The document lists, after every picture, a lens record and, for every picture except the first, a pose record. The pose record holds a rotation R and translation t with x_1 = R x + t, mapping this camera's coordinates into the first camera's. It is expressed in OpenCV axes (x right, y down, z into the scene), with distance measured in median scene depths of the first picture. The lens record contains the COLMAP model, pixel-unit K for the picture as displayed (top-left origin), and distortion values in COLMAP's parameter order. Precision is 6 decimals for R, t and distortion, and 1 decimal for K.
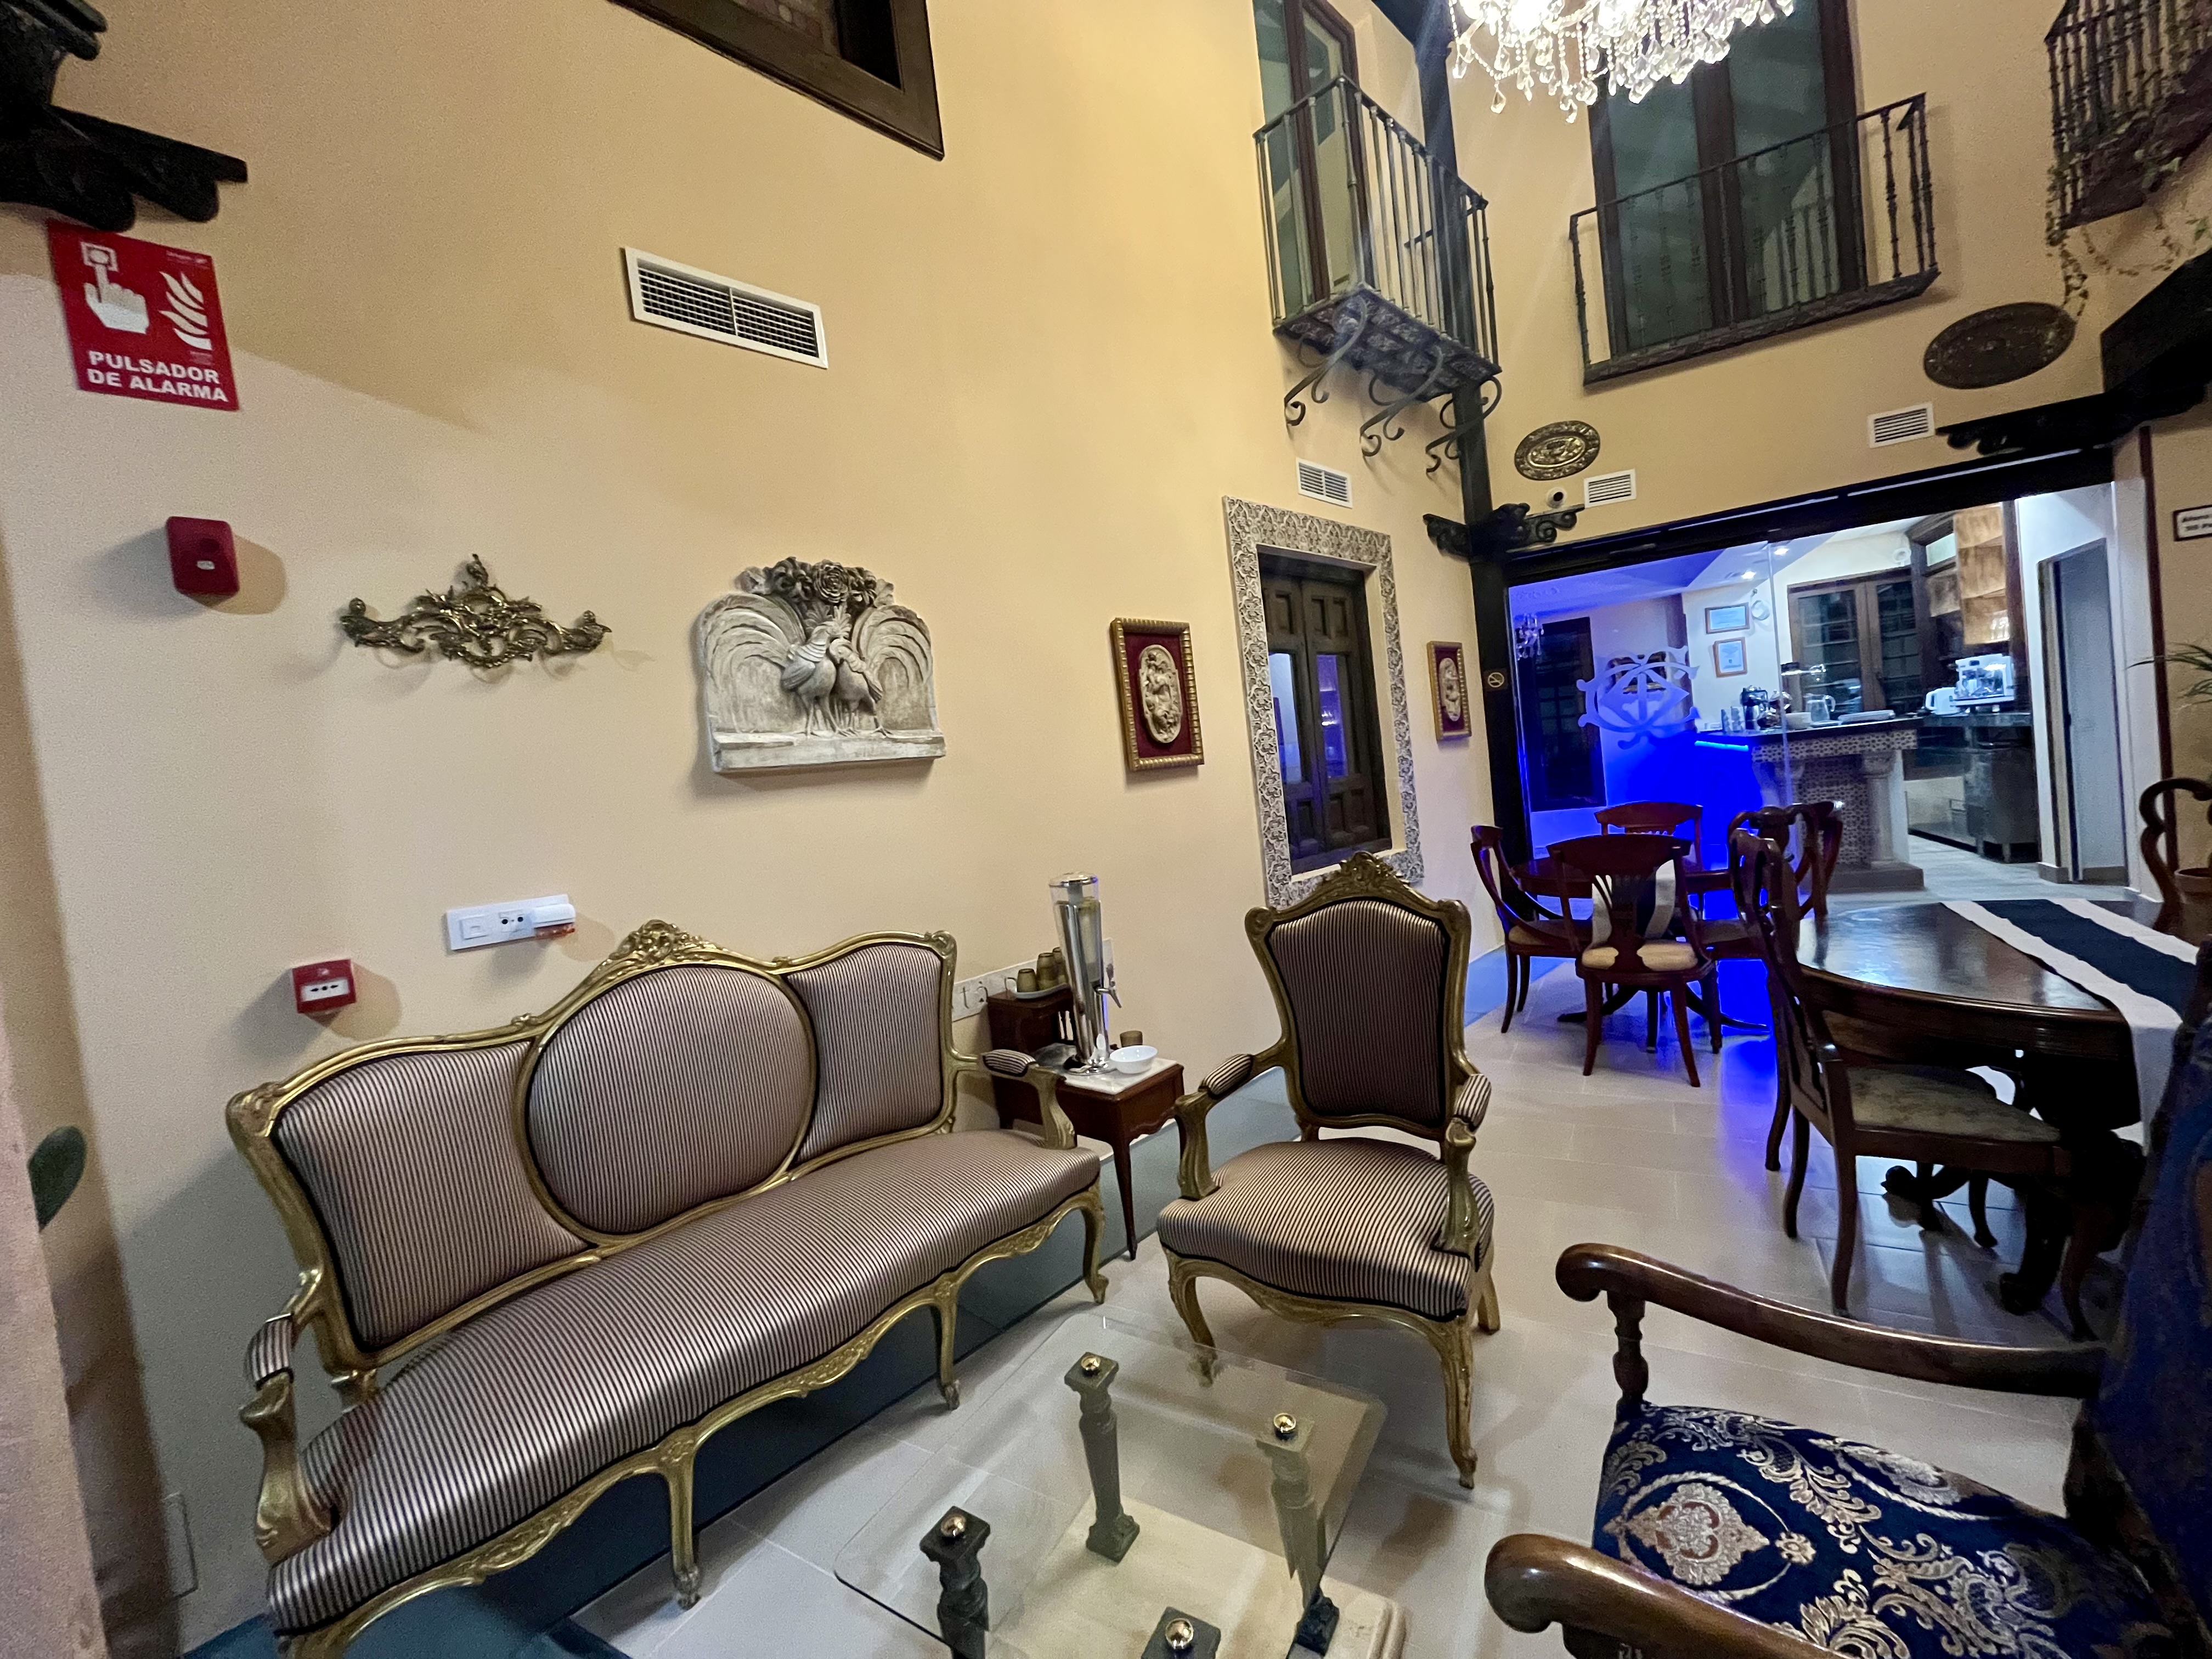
lens RADIAL K [[894.0, 0, 1107.4], [0, 894.0, 821.9], [0, 0, 1]] dist [-0.002369, -0.000308]
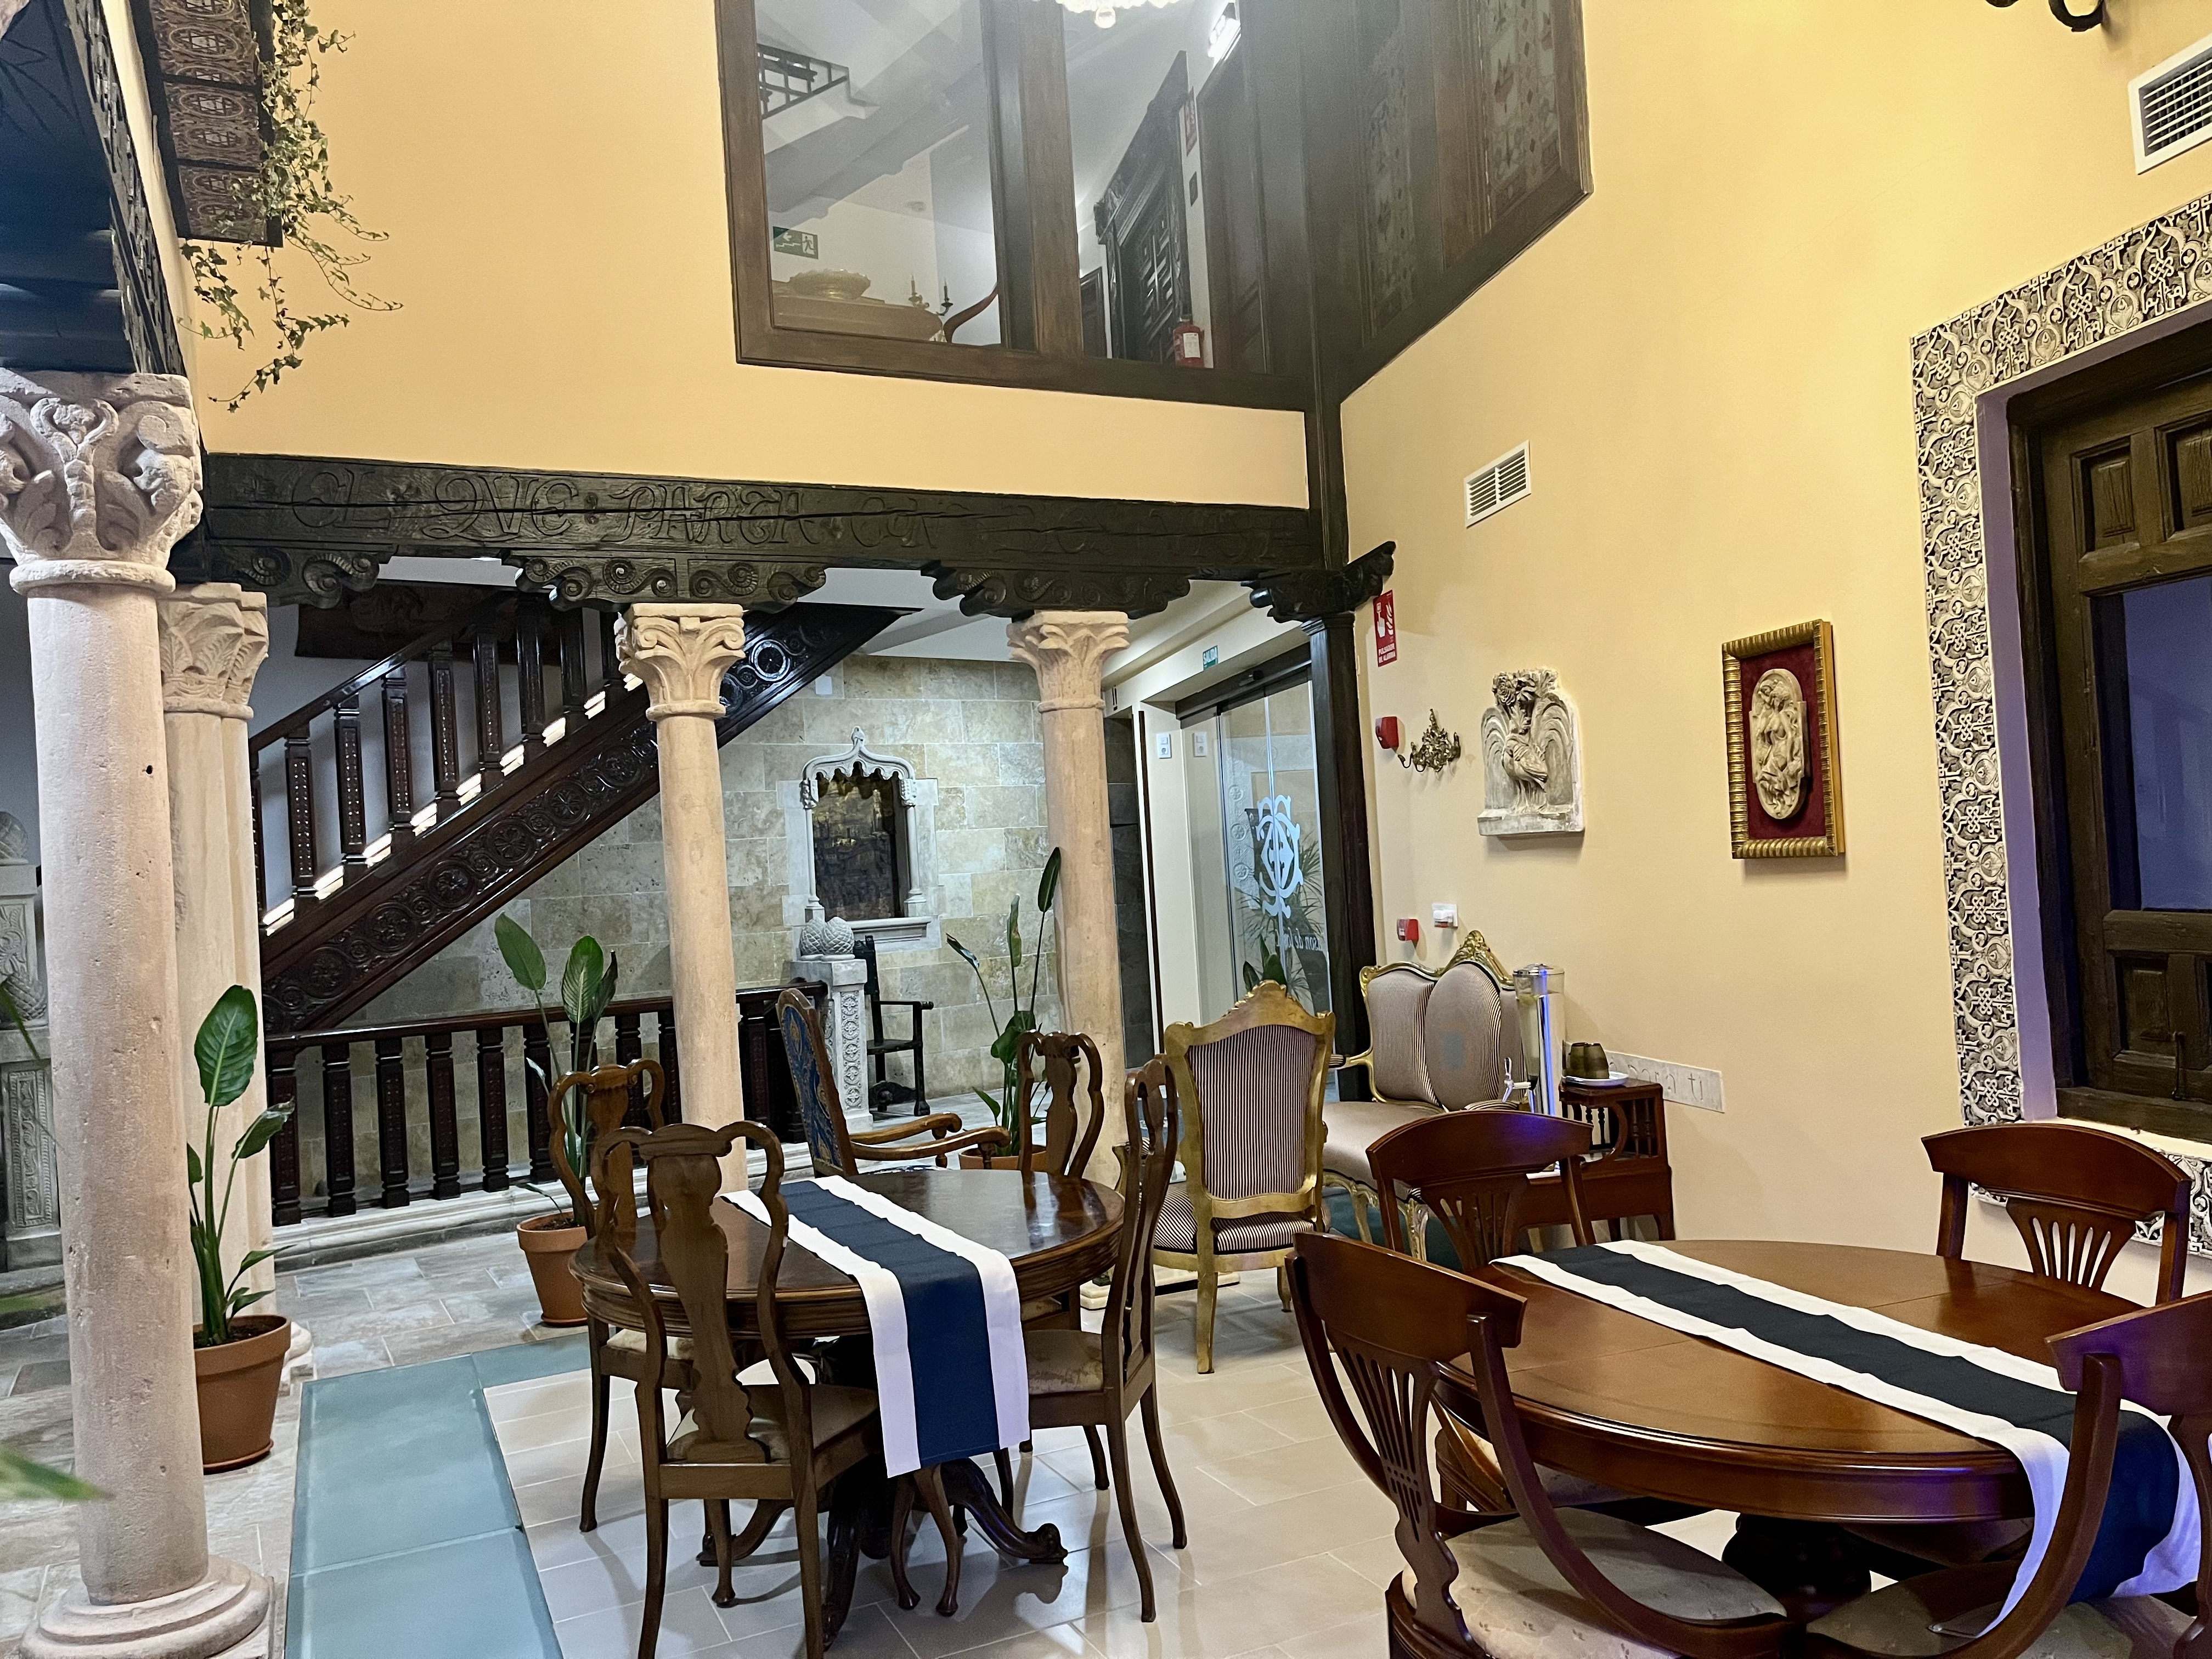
lens RADIAL K [[1675.7, 0, 1088.2], [0, 1675.7, 829.3], [0, 0, 1]] dist [0.078823, -0.099380]
pose [[-0.548231, 0.123587, -0.827145, 1.577278], [0.084716, 0.992140, 0.092090, -0.273738], [0.832025, -0.019586, -0.554392, 1.458356]]
